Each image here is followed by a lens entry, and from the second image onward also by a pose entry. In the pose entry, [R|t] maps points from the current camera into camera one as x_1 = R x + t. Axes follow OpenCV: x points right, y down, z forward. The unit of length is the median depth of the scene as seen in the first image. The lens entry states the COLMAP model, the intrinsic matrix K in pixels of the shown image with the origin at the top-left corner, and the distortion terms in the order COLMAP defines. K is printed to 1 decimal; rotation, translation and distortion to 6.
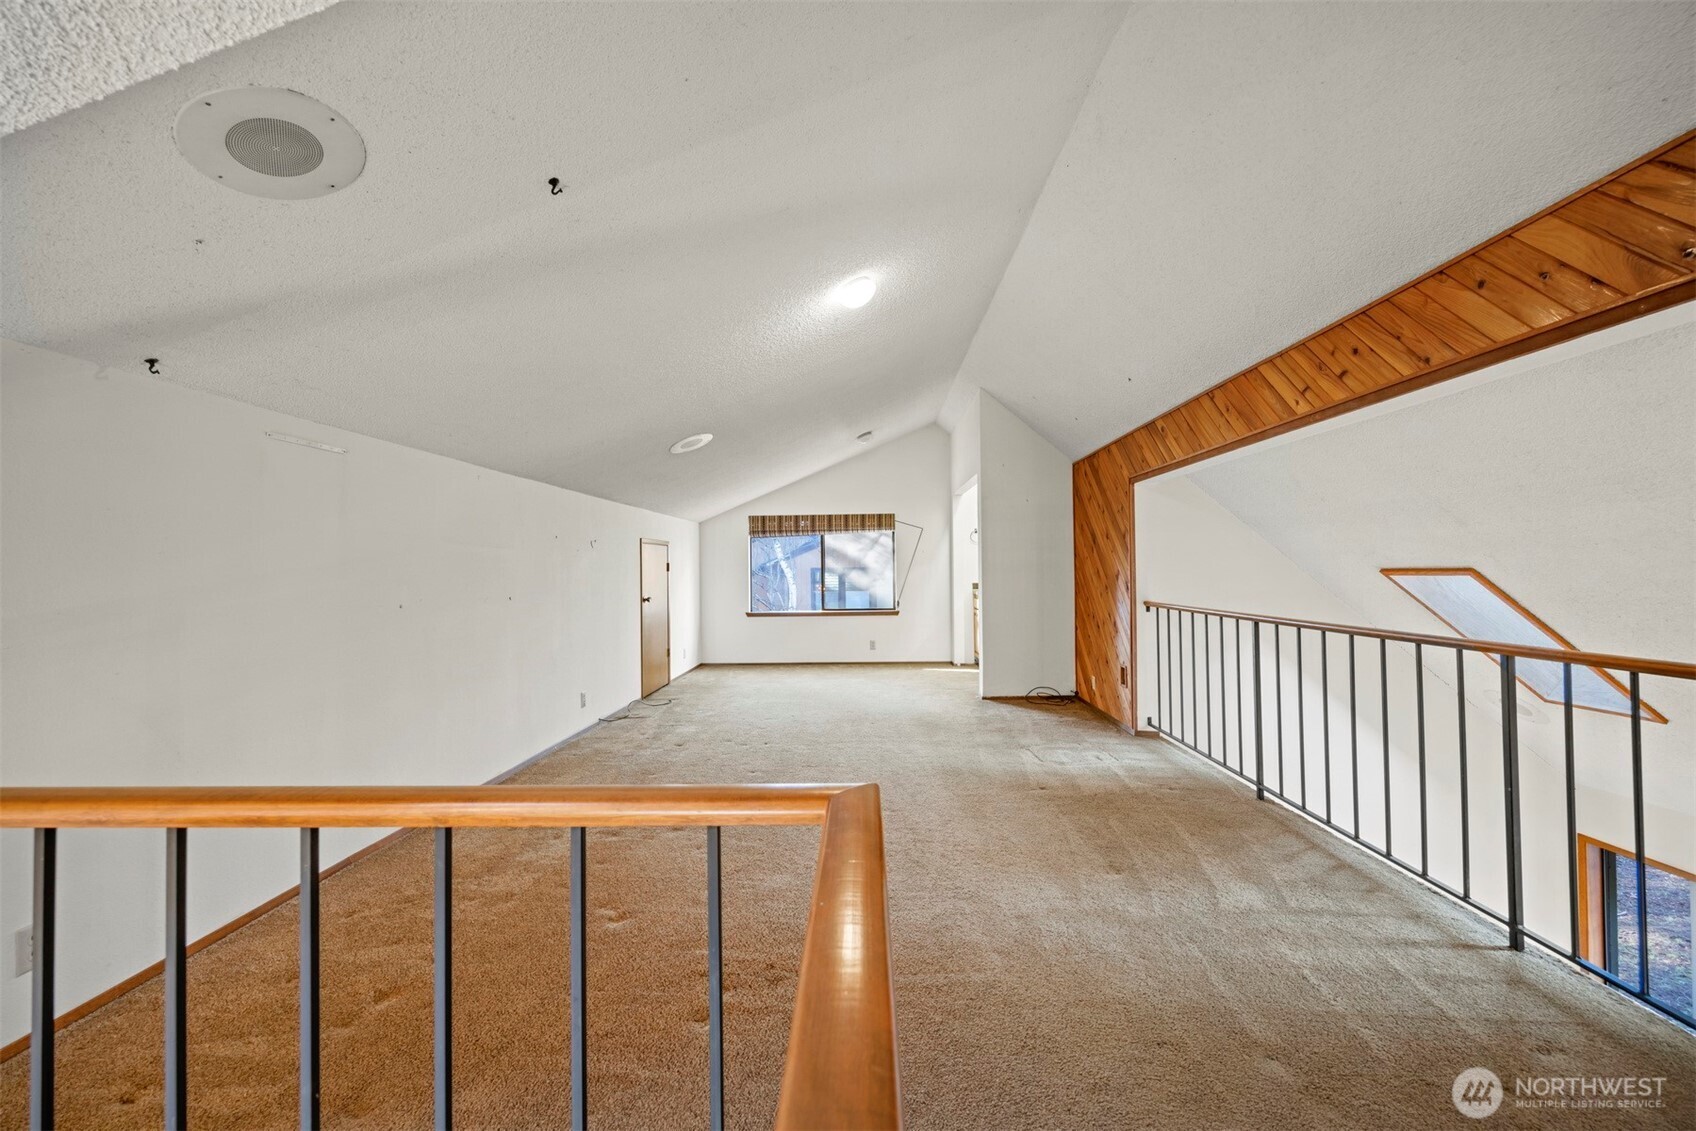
lens RADIAL K [[666.9, 0, 855.2], [0, 666.9, 569.2], [0, 0, 1]] dist [-0.000290, -0.000538]
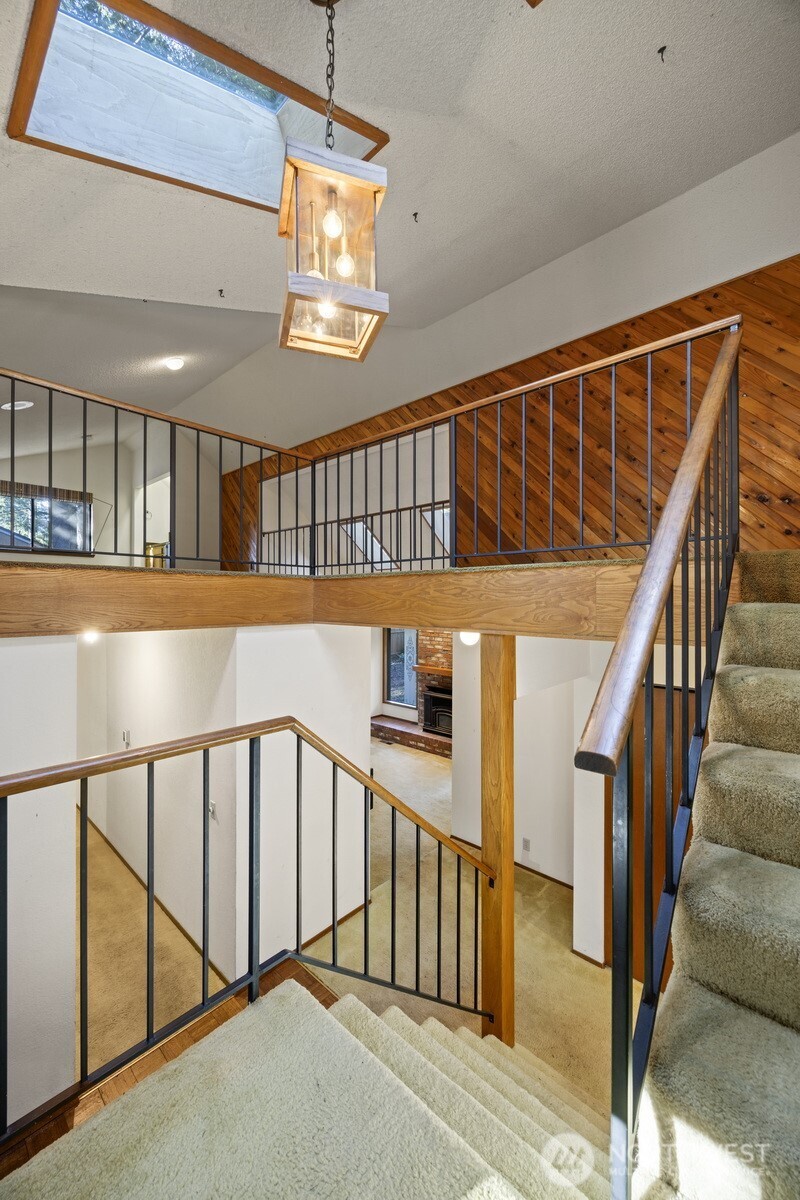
lens RADIAL K [[459.6, 0, 400.0], [0, 459.6, 600.0], [0, 0, 1]] dist [-0.001724, -0.000555]
pose [[0.662208, 0.008537, 0.749271, -0.481454], [-0.010781, 0.999940, -0.001865, 0.291311], [-0.749242, -0.006843, 0.662261, -0.474415]]
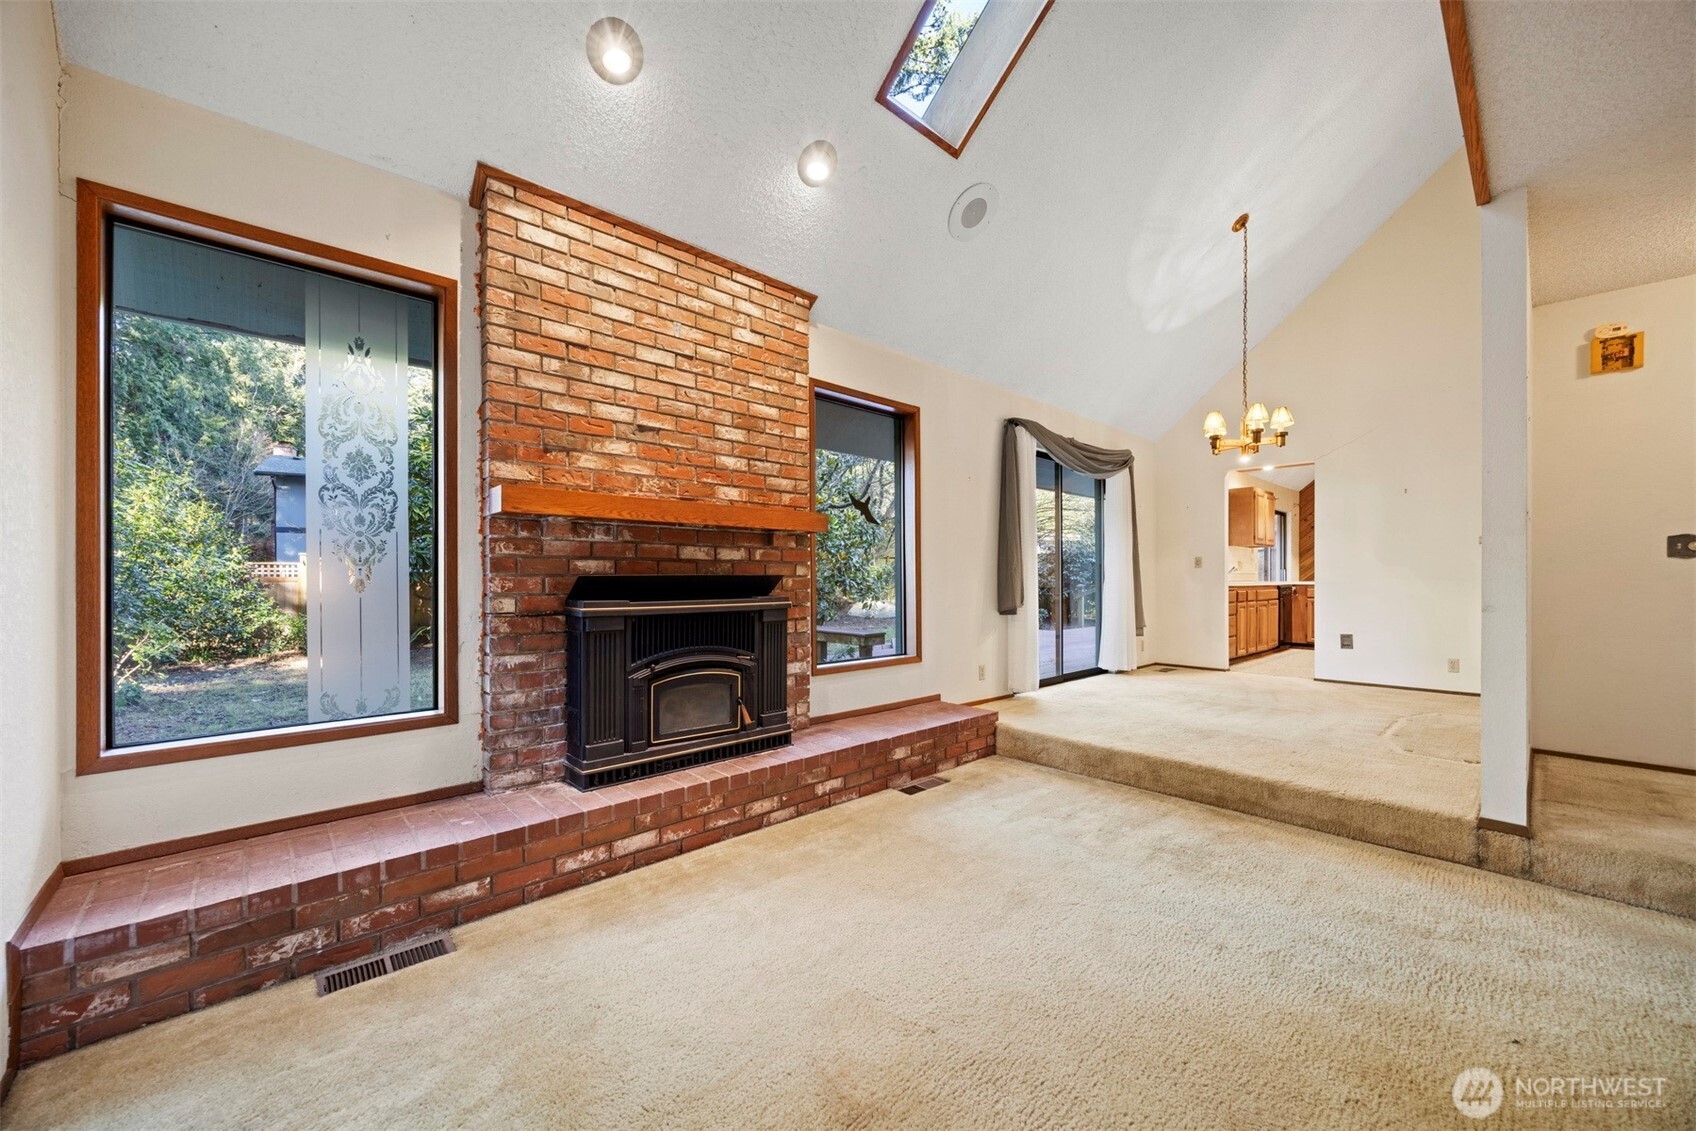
lens RADIAL K [[666.9, 0, 855.2], [0, 666.9, 569.2], [0, 0, 1]] dist [-0.000290, -0.000538]
pose [[-0.708437, 0.007311, 0.705736, 0.432198], [-0.003120, 0.999904, -0.013490, 0.644606], [-0.705767, -0.011758, -0.708346, 0.968102]]
